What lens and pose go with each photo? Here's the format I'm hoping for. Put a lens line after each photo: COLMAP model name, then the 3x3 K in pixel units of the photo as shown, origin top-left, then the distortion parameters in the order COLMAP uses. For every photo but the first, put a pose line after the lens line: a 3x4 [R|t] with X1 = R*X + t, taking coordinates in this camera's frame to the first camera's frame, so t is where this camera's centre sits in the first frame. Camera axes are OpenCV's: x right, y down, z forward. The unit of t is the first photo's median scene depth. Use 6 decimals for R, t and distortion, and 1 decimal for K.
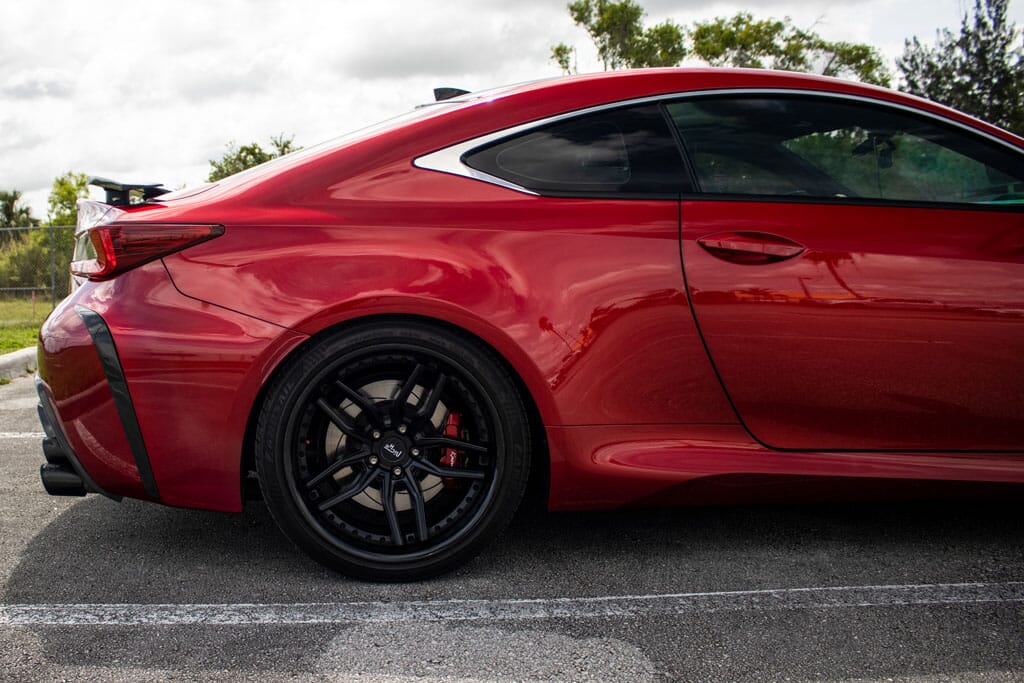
lens RADIAL K [[1079.2, 0, 435.7], [0, 1079.2, 315.6], [0, 0, 1]] dist [-0.084797, 0.000000]
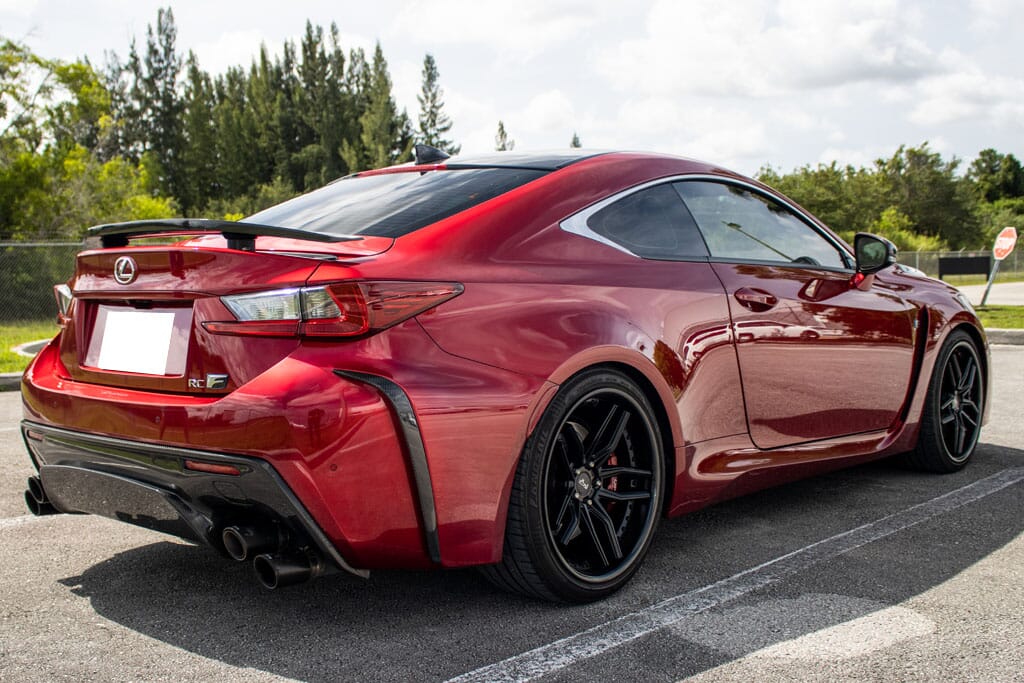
lens RADIAL K [[1131.5, 0, 520.6], [0, 1131.5, 338.5], [0, 0, 1]] dist [-0.070427, 0.000000]
pose [[0.711063, -0.033536, 0.702328, -0.908139], [0.038414, 0.999223, 0.008822, -0.039453], [-0.702079, 0.020706, 0.711798, 0.203273]]
